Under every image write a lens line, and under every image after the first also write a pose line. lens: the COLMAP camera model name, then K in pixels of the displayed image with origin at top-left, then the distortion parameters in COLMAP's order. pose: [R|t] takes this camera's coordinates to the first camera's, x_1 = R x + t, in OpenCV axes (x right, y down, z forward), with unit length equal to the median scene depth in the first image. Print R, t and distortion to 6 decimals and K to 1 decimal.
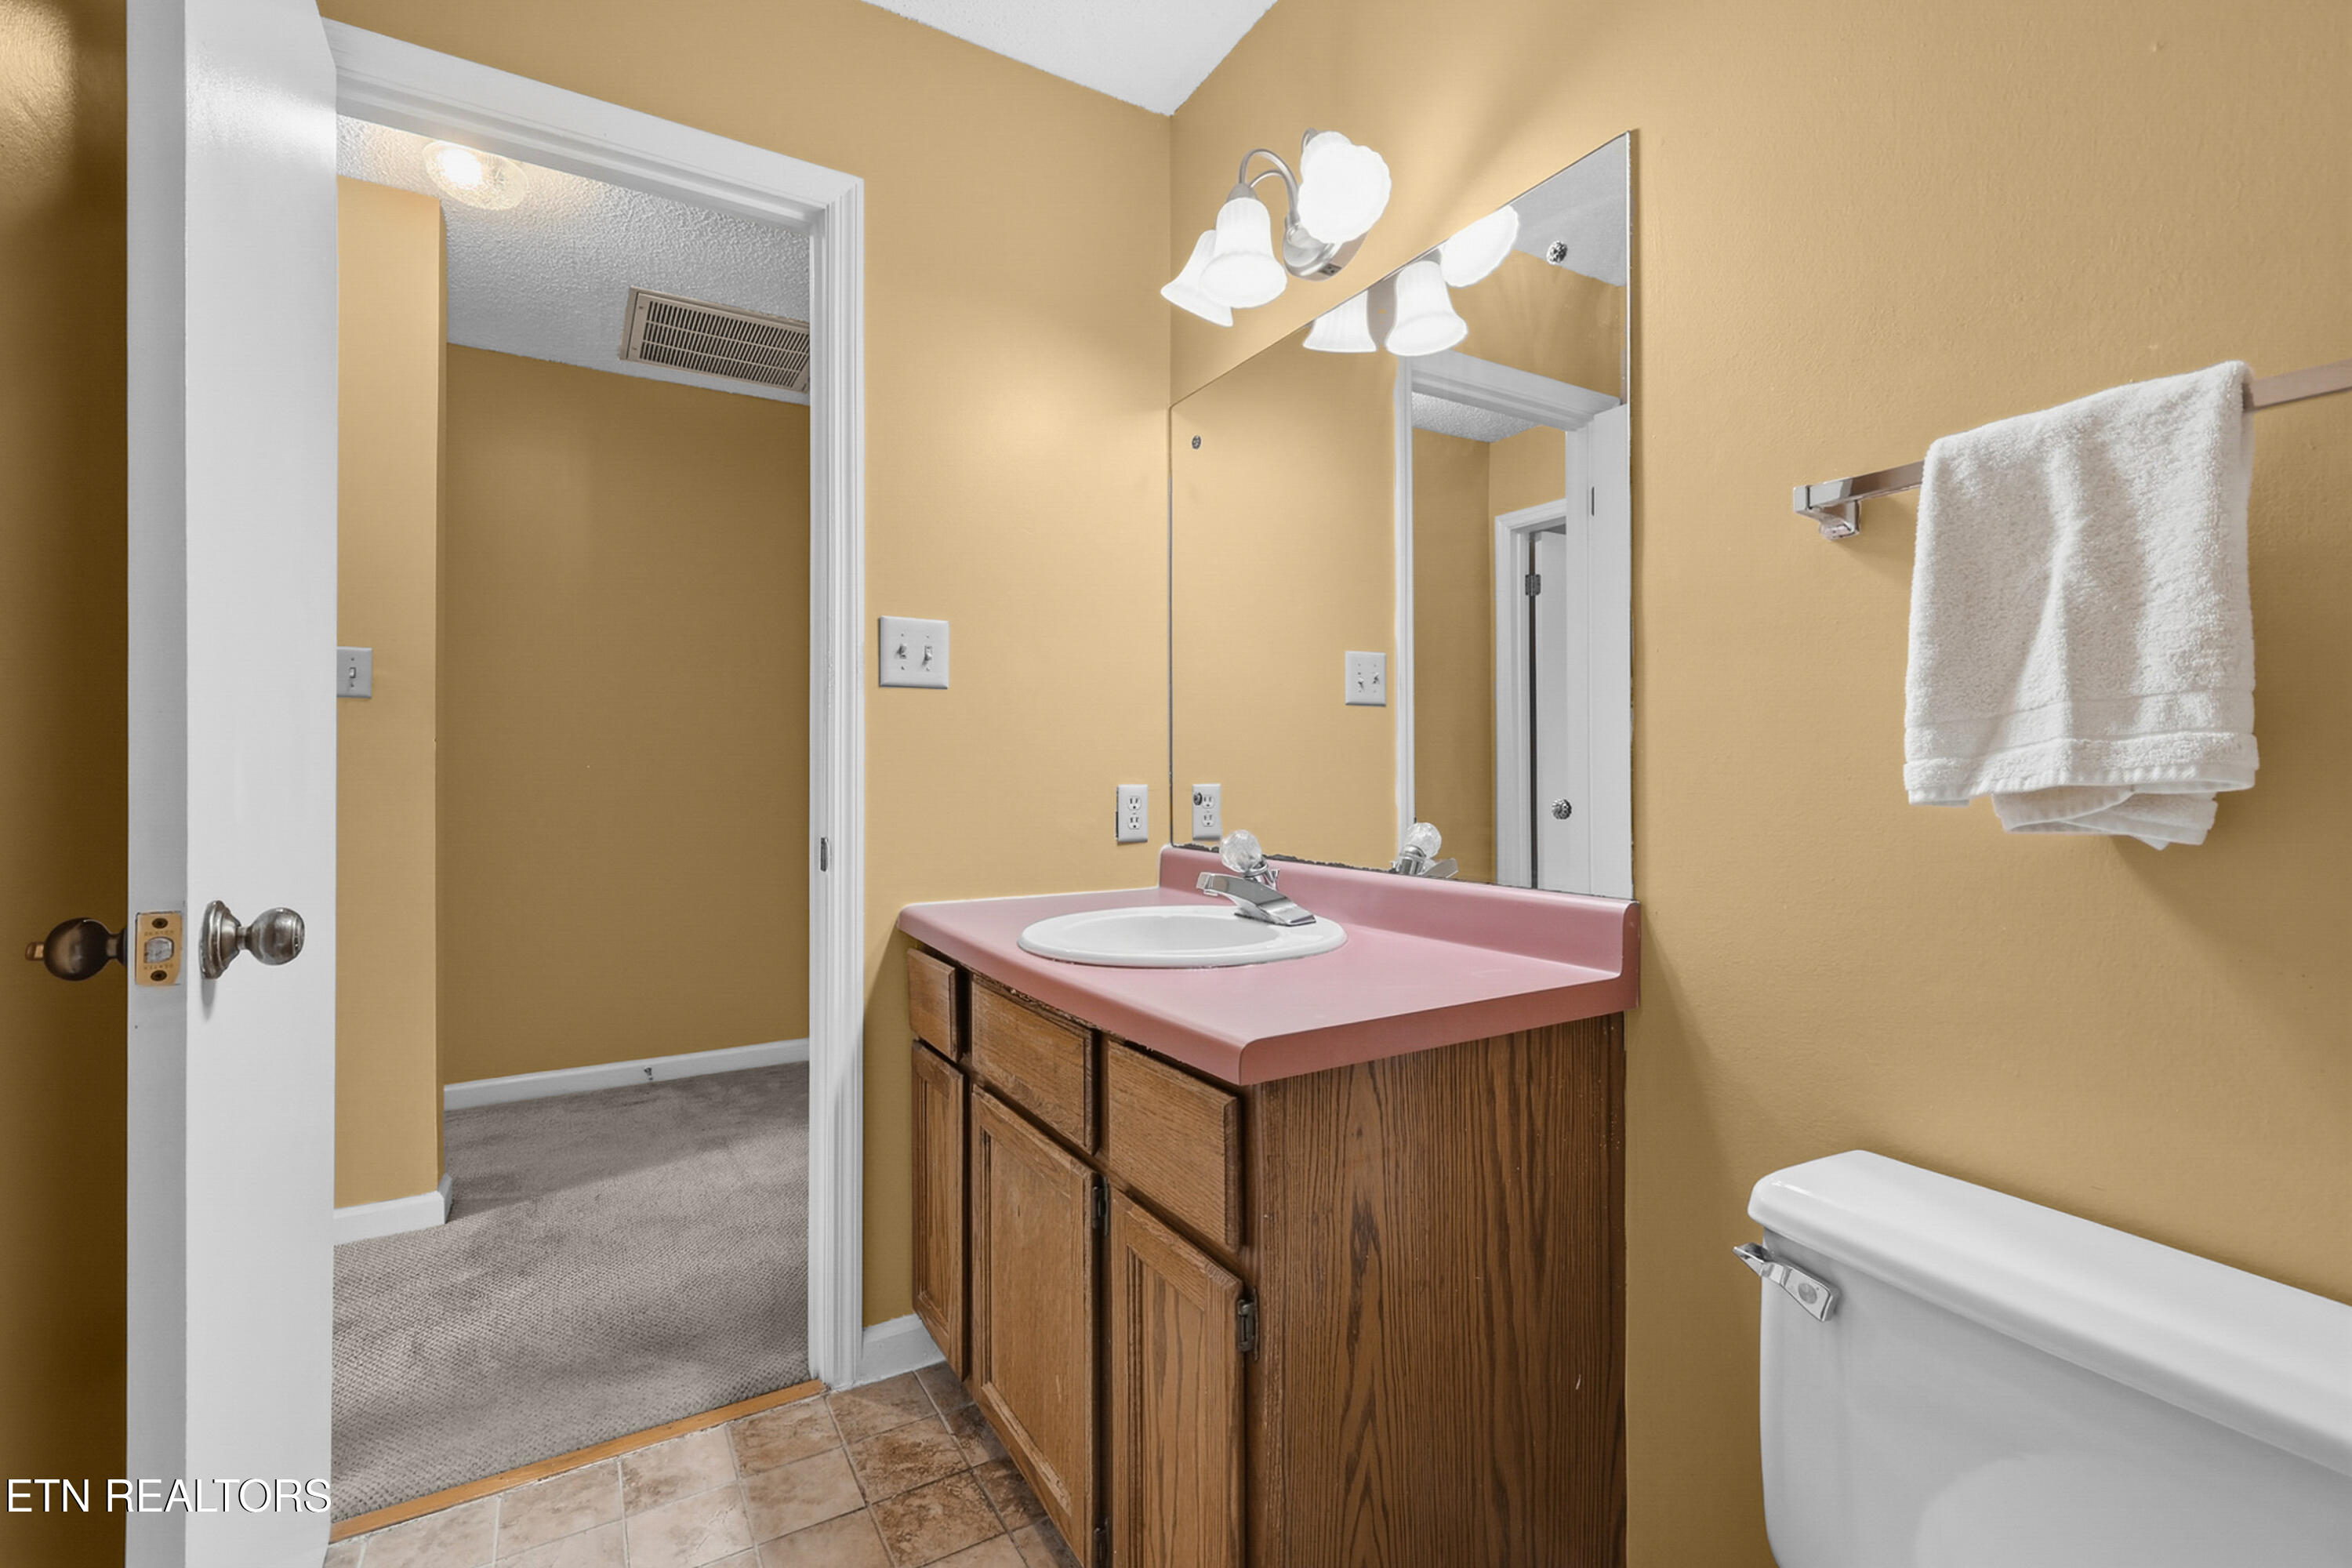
lens RADIAL K [[1027.3, 0, 1169.9], [0, 1027.3, 770.3], [0, 0, 1]] dist [0.000196, -0.000332]
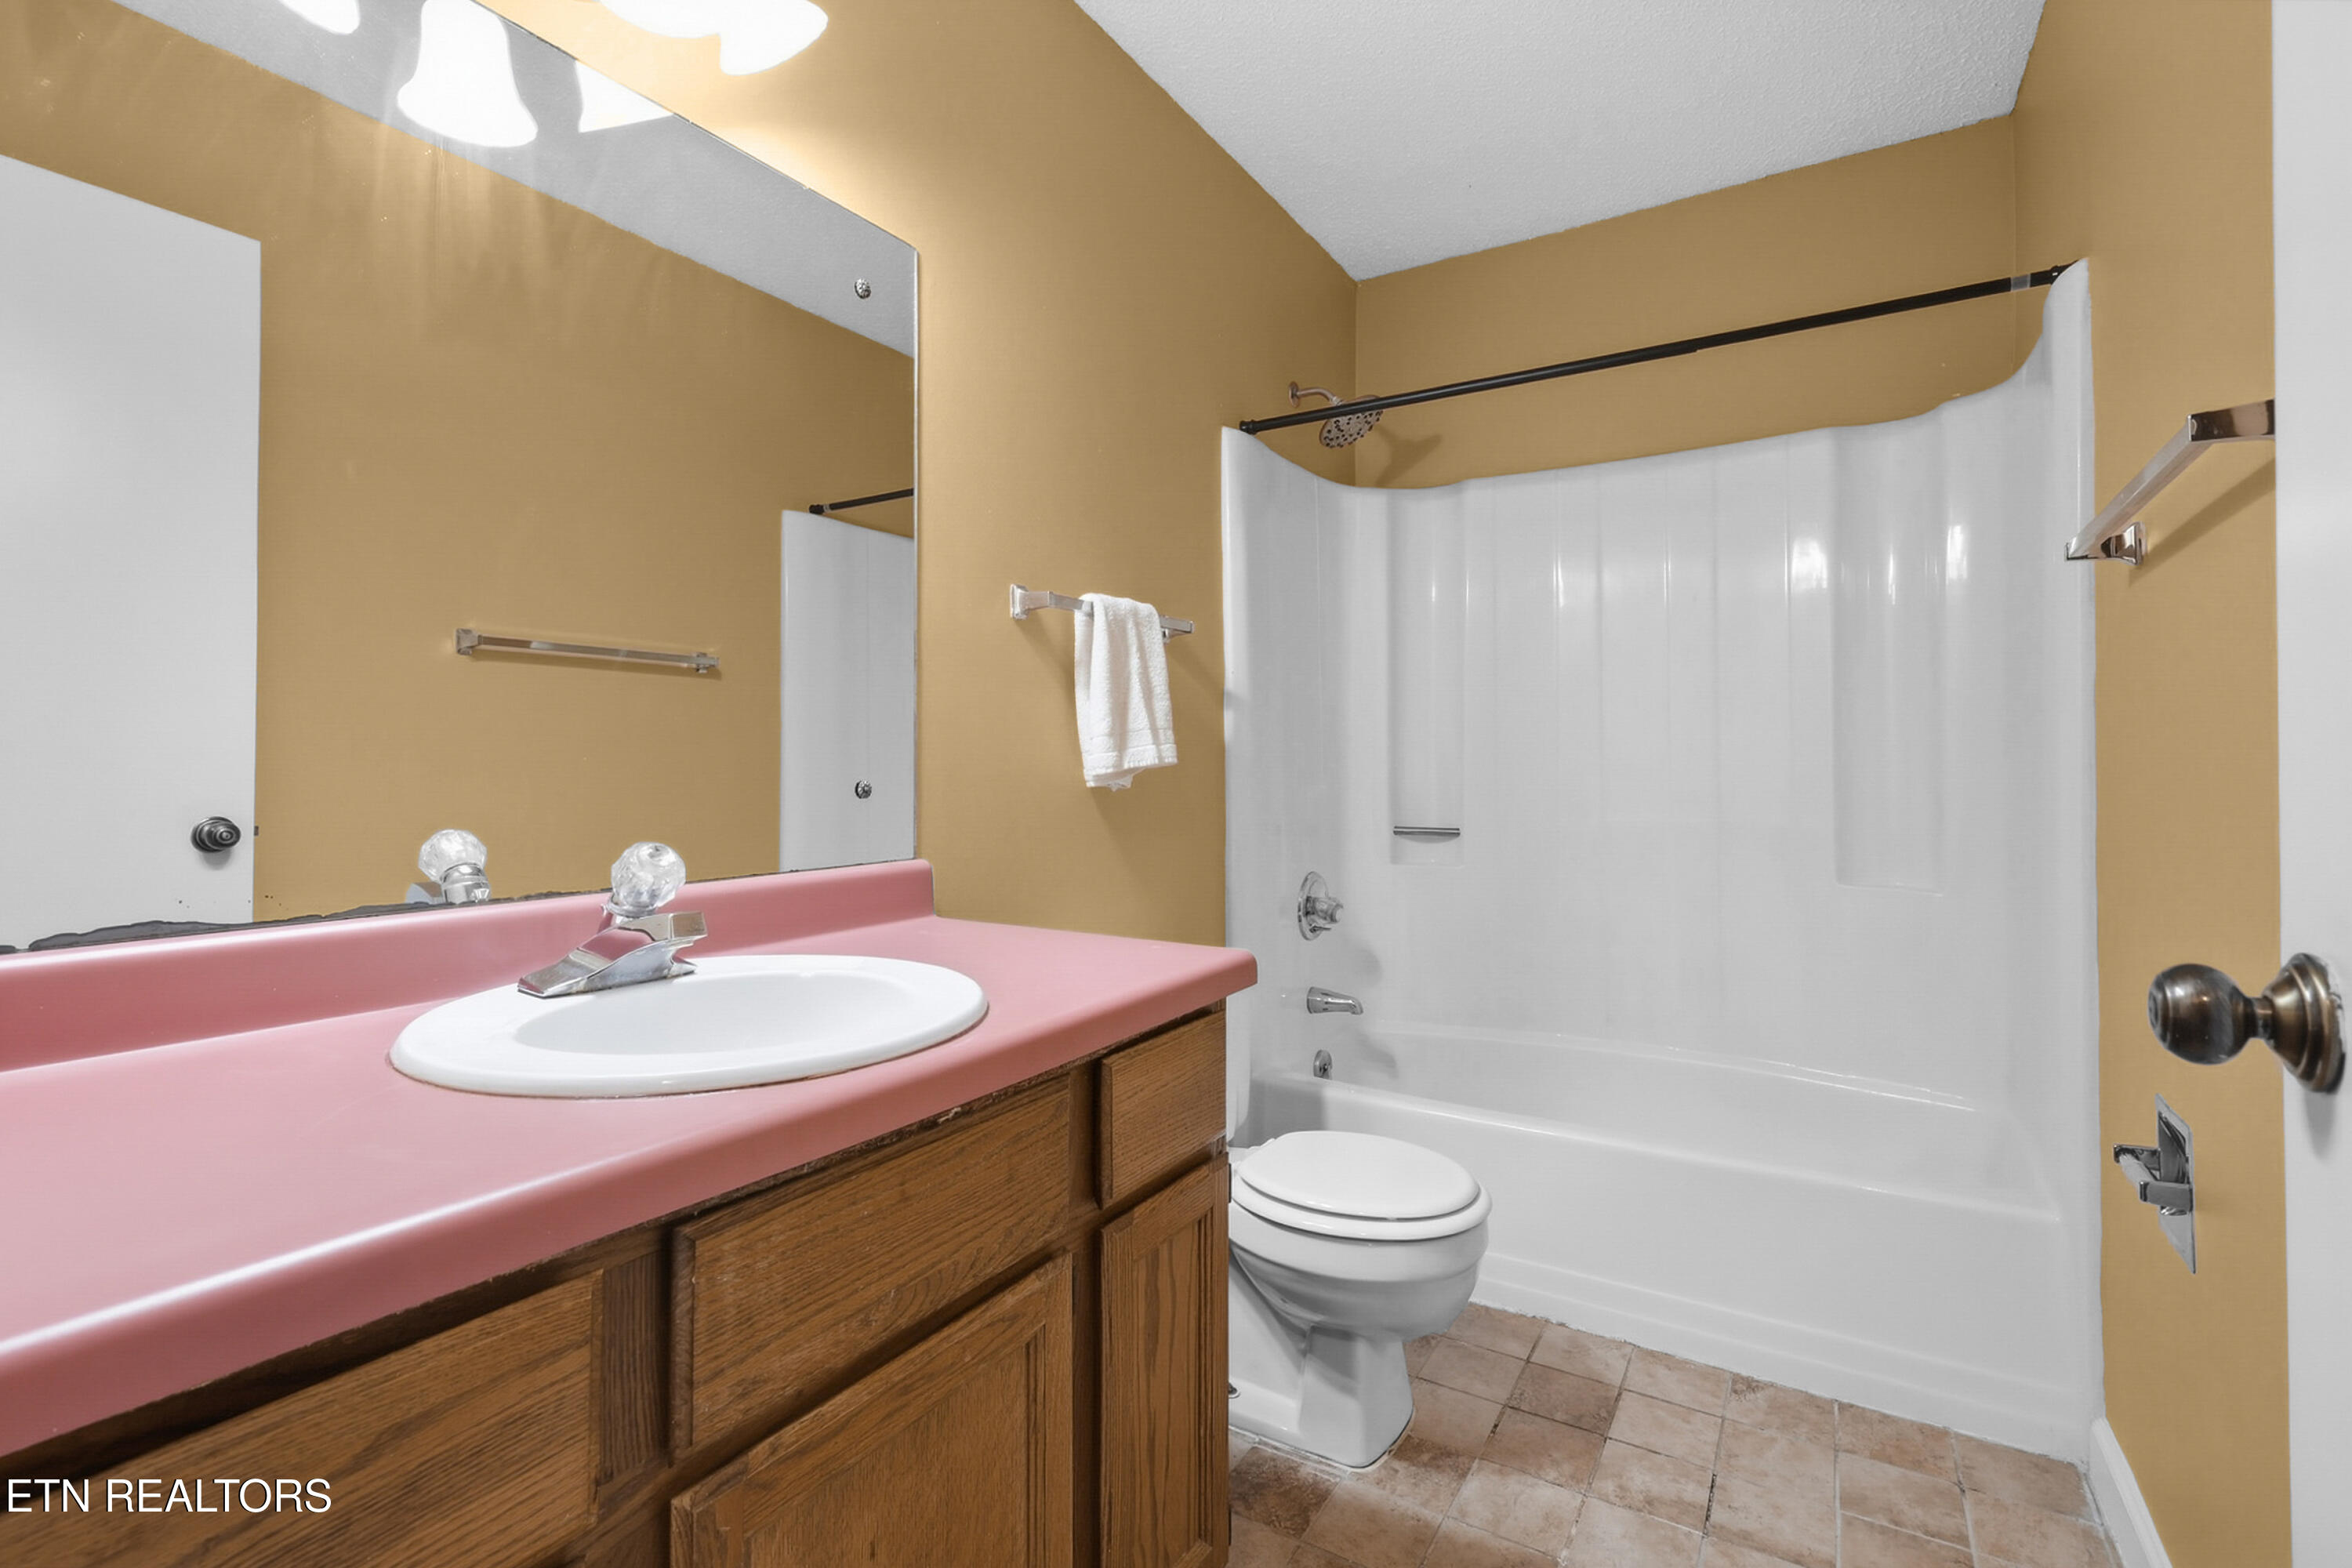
lens RADIAL K [[1045.5, 0, 1176.0], [0, 1045.5, 784.0], [0, 0, 1]] dist [-0.000997, -0.000039]
pose [[-0.448928, -0.010515, 0.893506, -0.951590], [0.005566, 0.999878, 0.014563, 0.018455], [-0.893550, 0.011511, -0.448815, 1.461521]]
